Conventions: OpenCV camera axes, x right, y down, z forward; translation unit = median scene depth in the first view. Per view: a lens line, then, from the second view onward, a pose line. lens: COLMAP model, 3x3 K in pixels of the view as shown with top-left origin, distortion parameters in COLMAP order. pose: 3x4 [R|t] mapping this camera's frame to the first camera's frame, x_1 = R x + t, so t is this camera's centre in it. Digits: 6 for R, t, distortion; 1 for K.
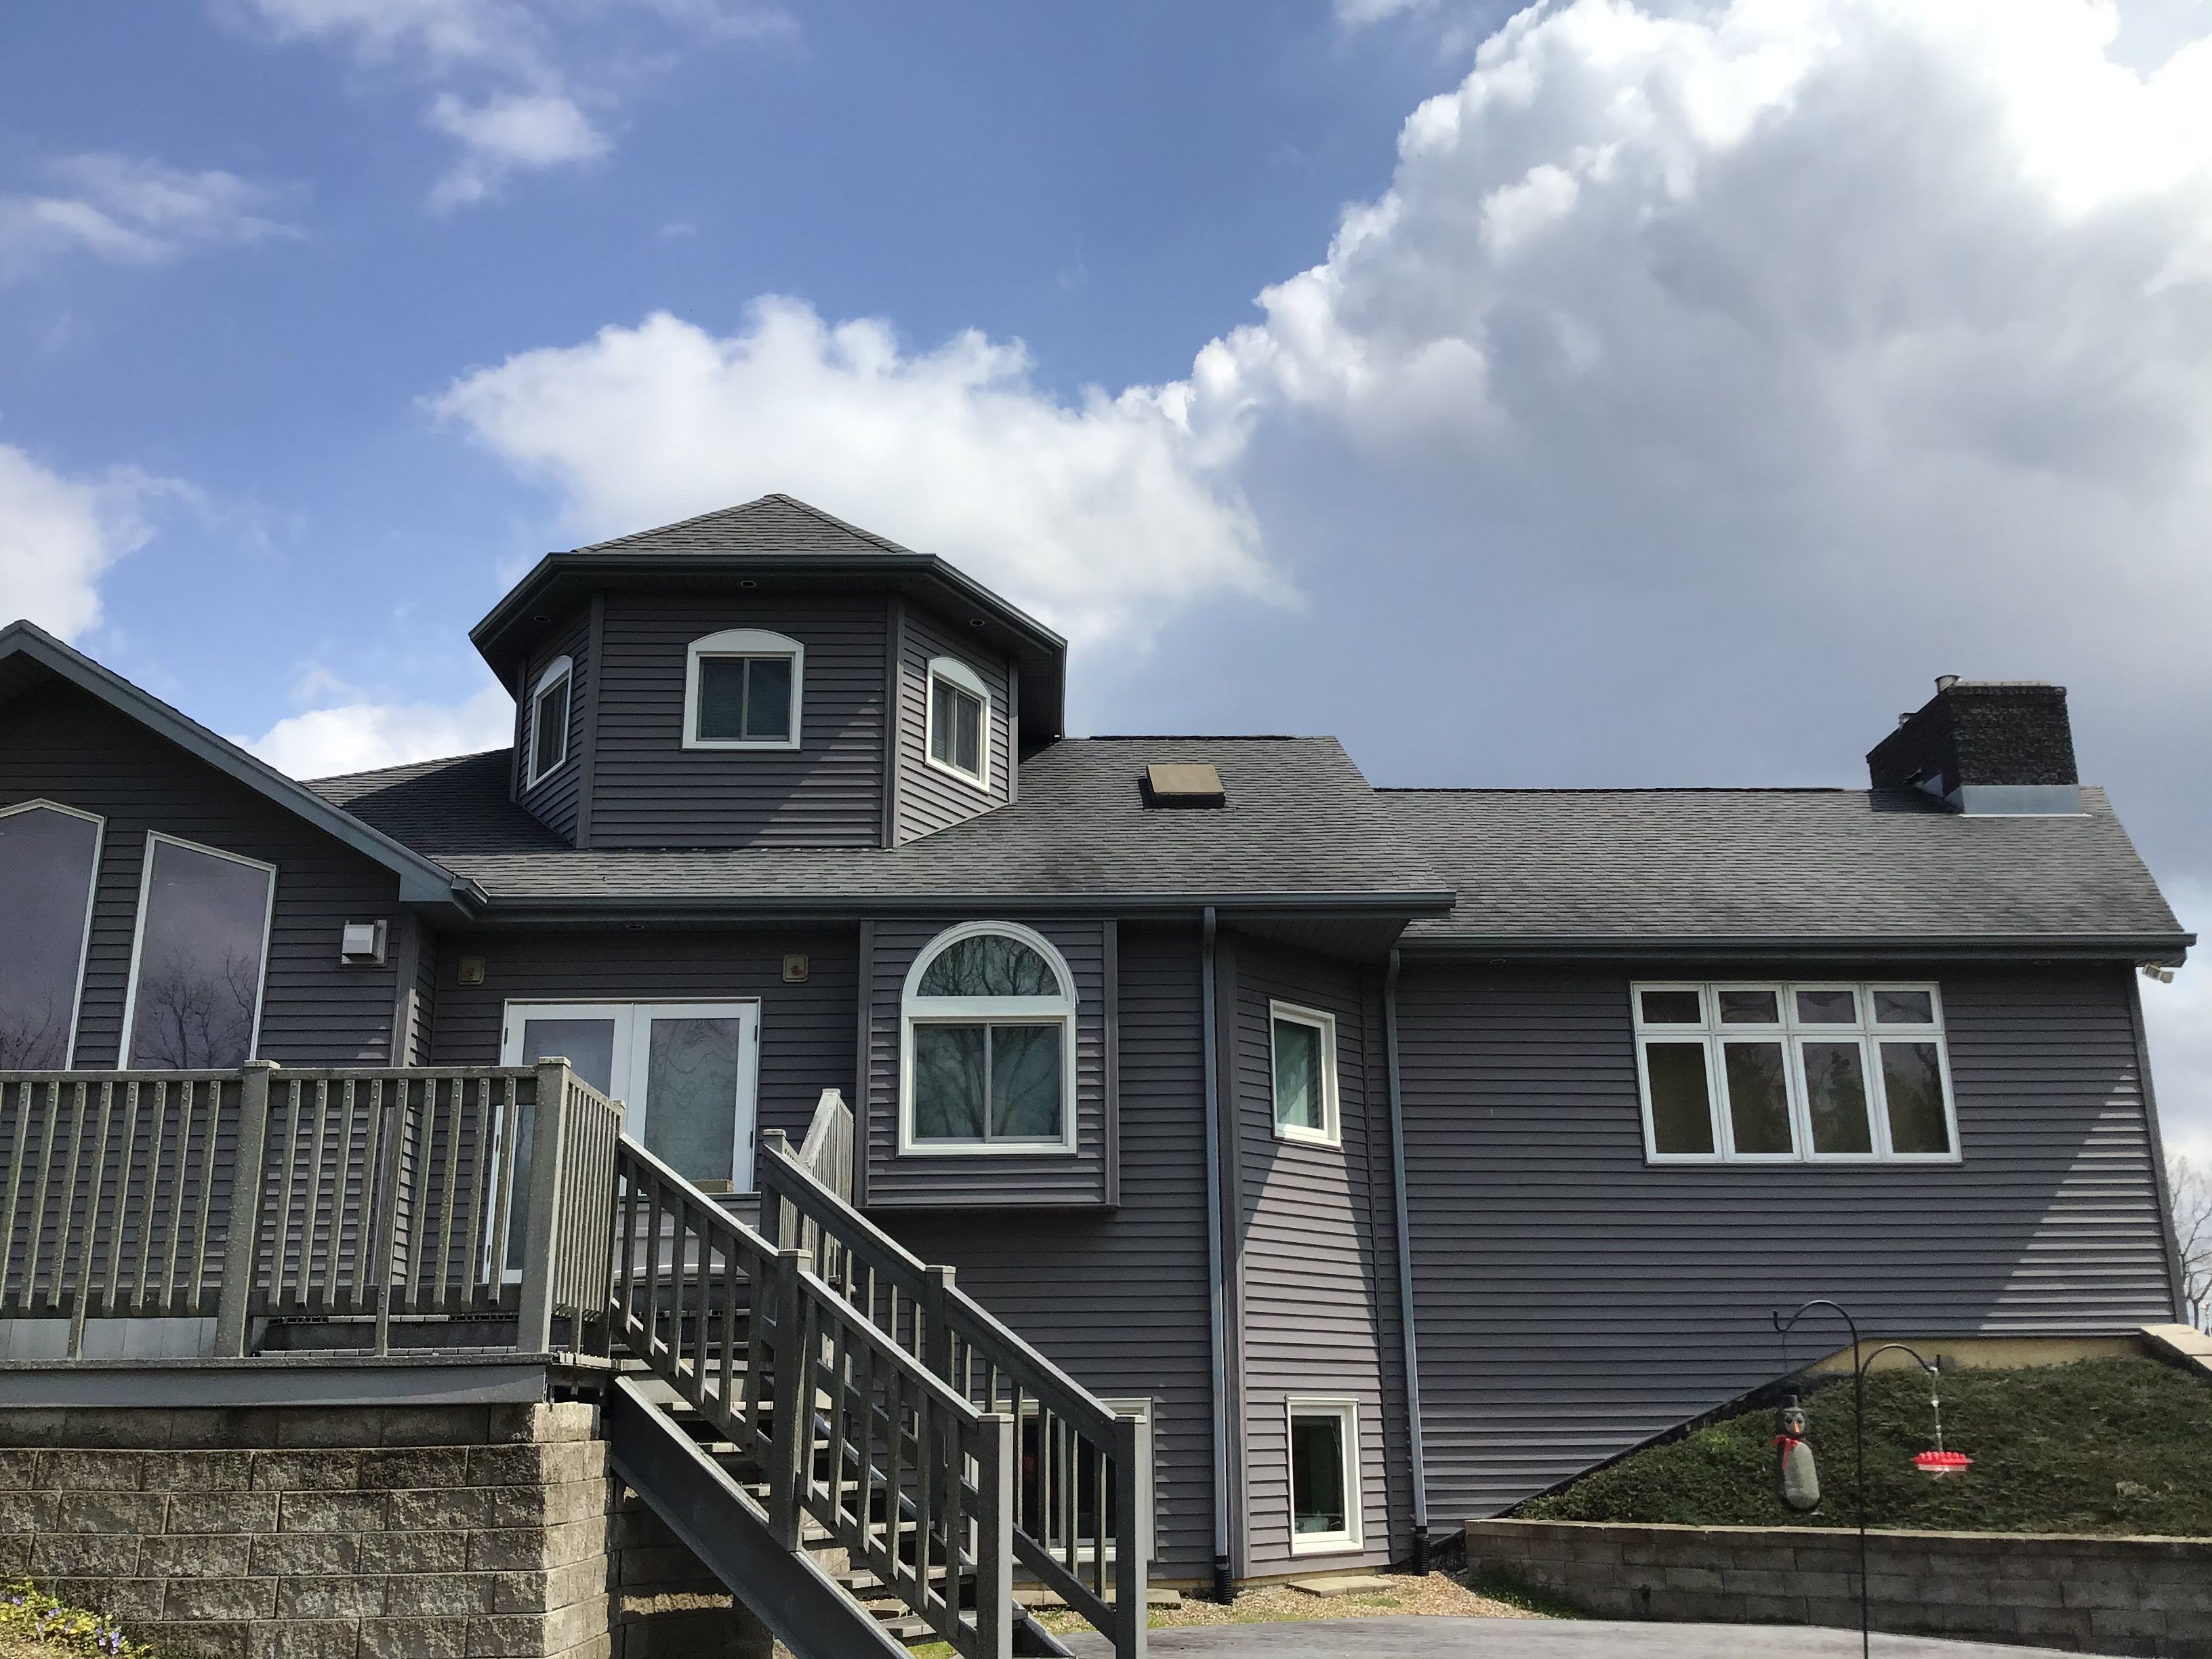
lens RADIAL K [[2034.1, 0, 1111.9], [0, 2034.1, 794.7], [0, 0, 1]] dist [0.137630, -0.294387]
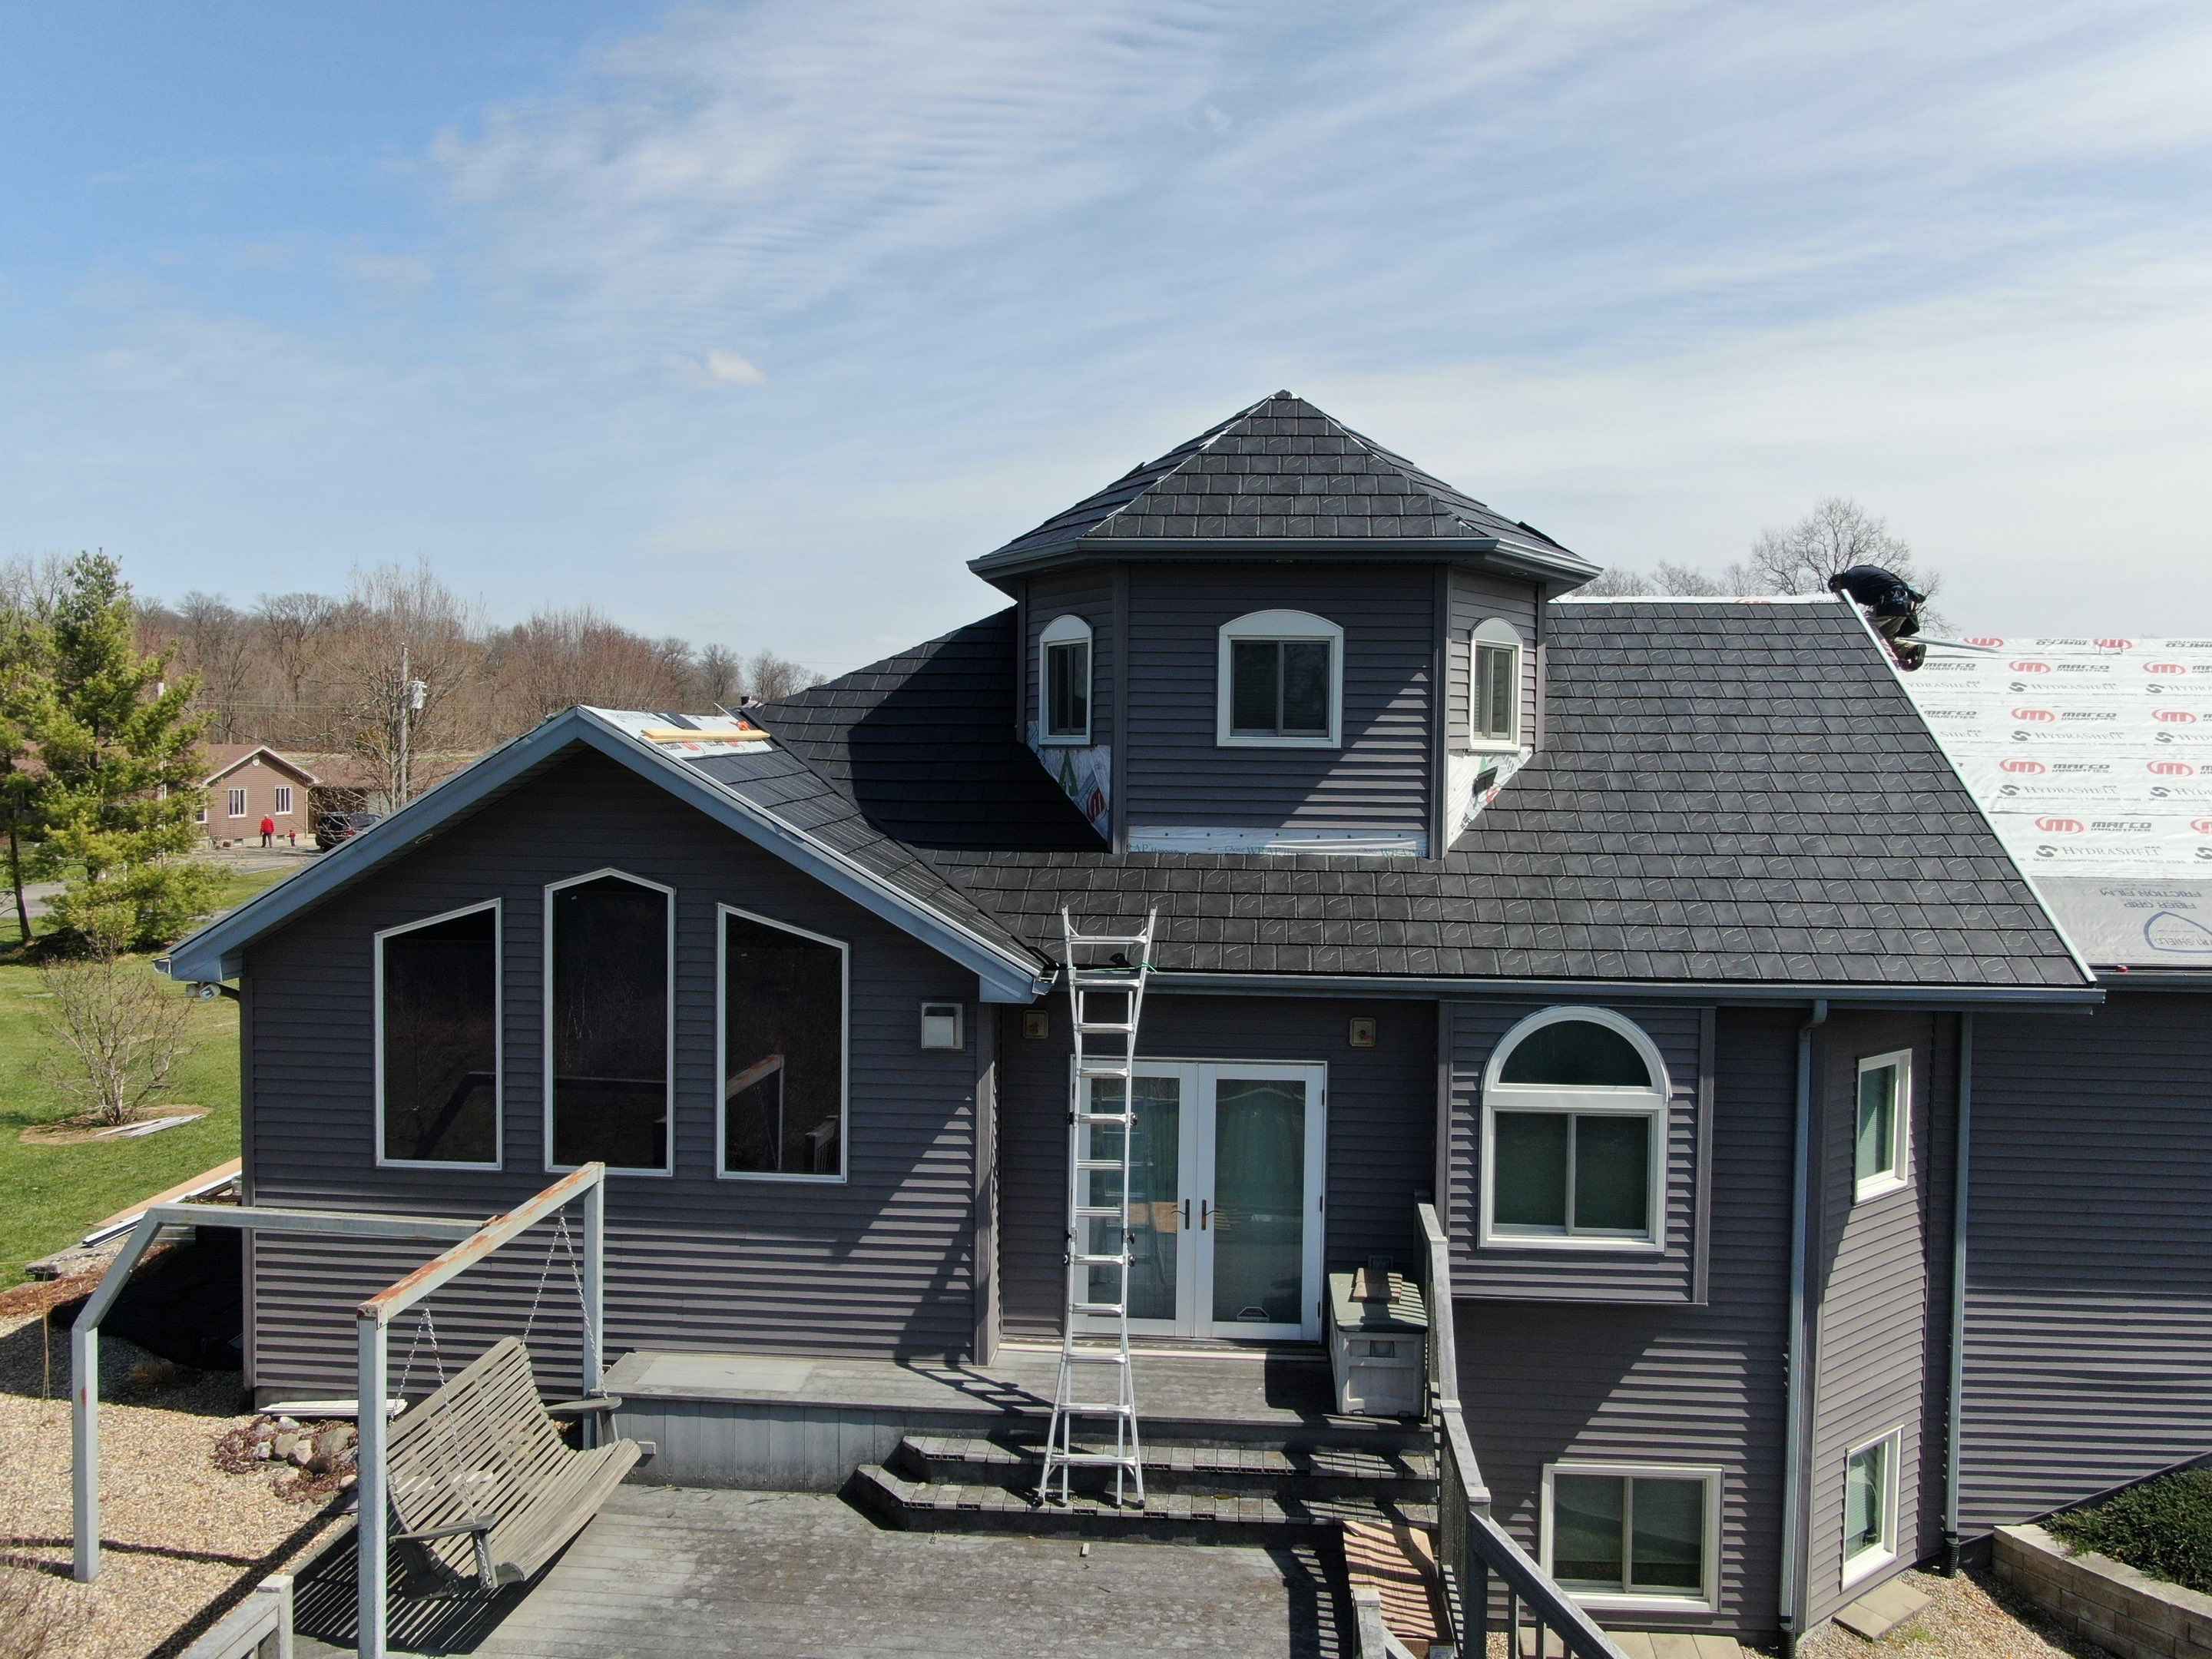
lens RADIAL K [[1838.4, 0, 1119.8], [0, 1838.4, 827.7], [0, 0, 1]] dist [-0.006487, -0.007399]
pose [[0.993451, 0.025455, -0.111391, -0.167507], [0.012628, 0.944441, 0.328438, -0.279271], [0.113563, -0.327694, 0.937934, 0.199631]]
